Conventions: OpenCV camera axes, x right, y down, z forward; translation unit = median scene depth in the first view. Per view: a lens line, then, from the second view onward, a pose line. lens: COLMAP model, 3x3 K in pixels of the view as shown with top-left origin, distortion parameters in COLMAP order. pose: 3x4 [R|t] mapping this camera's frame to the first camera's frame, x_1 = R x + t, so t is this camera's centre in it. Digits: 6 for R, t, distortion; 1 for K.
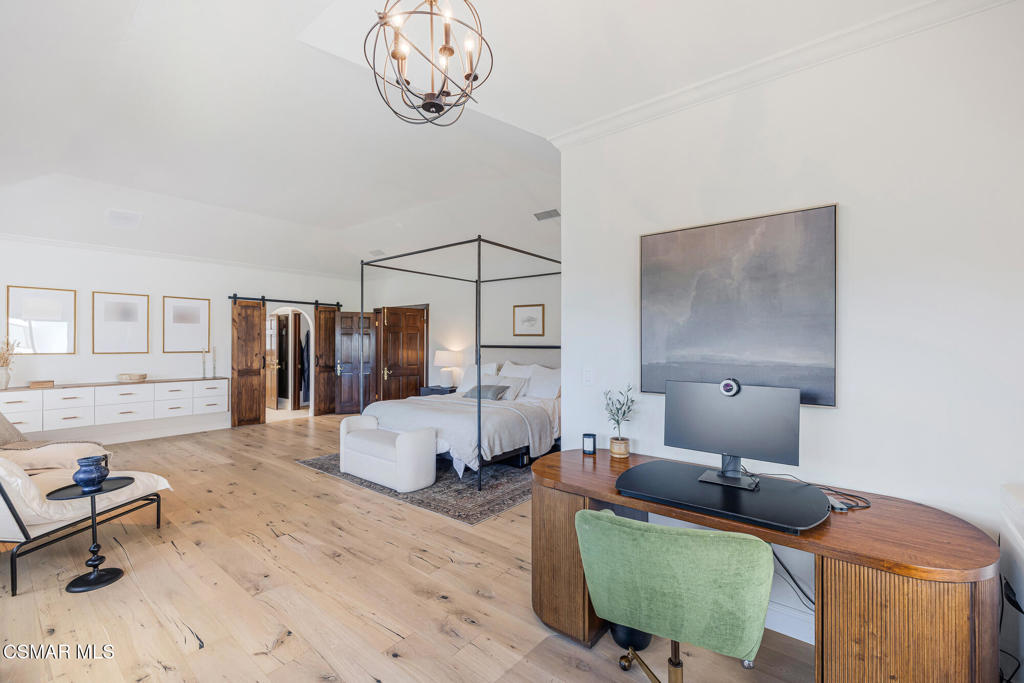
lens RADIAL K [[431.8, 0, 510.7], [0, 431.8, 338.2], [0, 0, 1]] dist [0.003276, 0.000124]
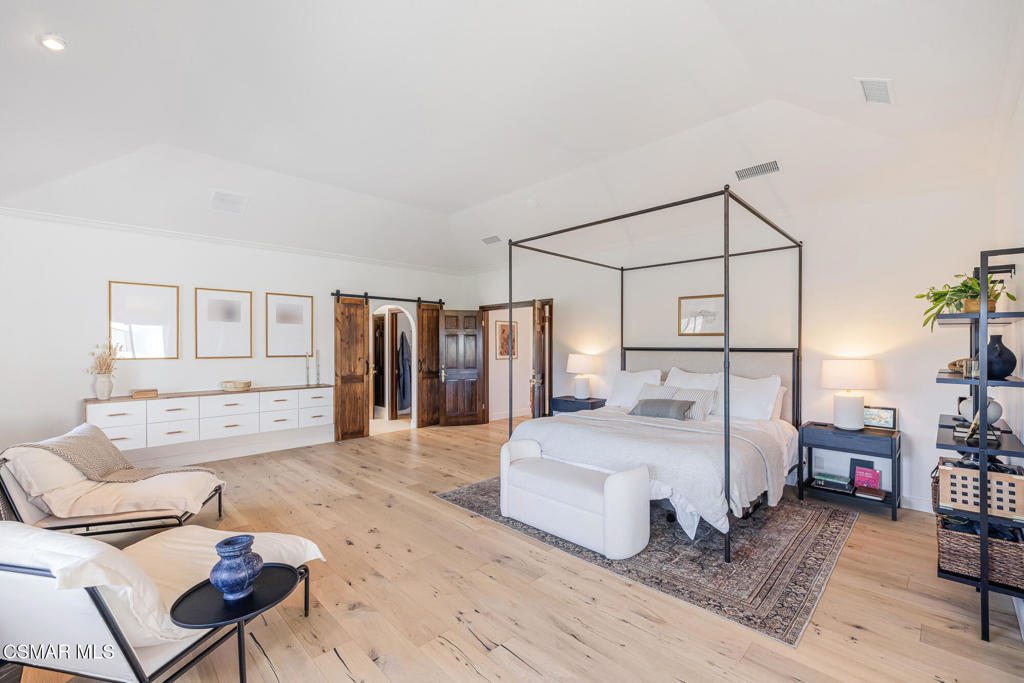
lens RADIAL K [[431.8, 0, 511.5], [0, 431.8, 342.0], [0, 0, 1]] dist [0.003276, 0.000124]
pose [[0.993696, -0.004511, -0.112017, -0.239606], [0.004869, 0.999984, 0.002925, 0.003010], [0.112002, -0.003452, 0.993702, 0.207680]]
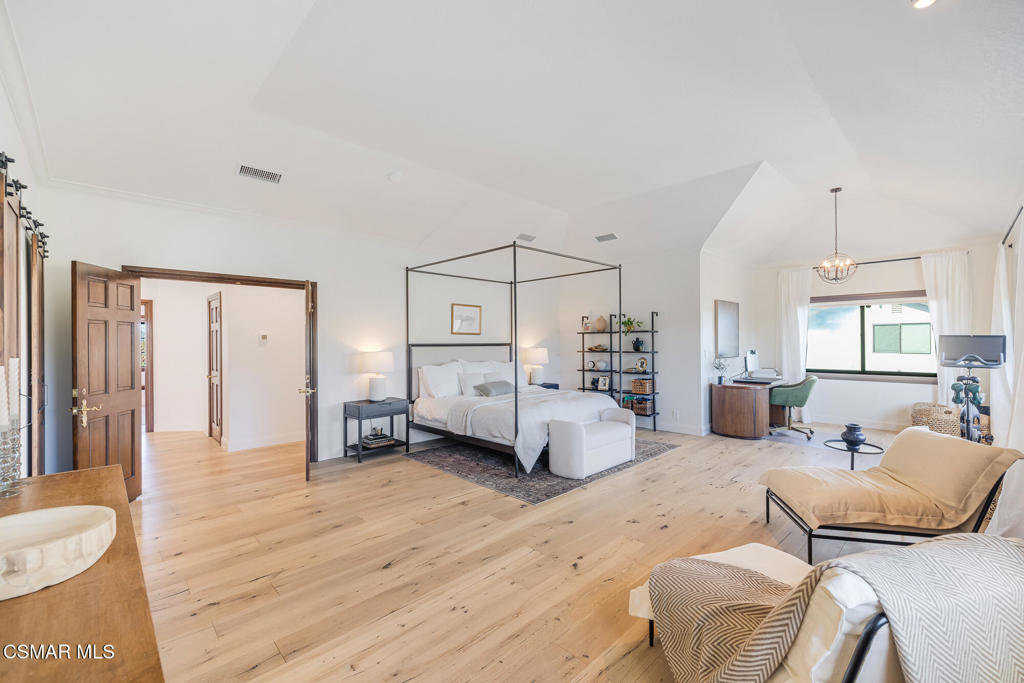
lens RADIAL K [[431.8, 0, 505.4], [0, 431.8, 340.4], [0, 0, 1]] dist [0.003276, 0.000124]
pose [[0.129085, -0.004432, 0.991624, -1.105579], [-0.006588, 0.999964, 0.005326, 0.003739], [-0.991612, -0.007220, 0.129051, 0.862374]]
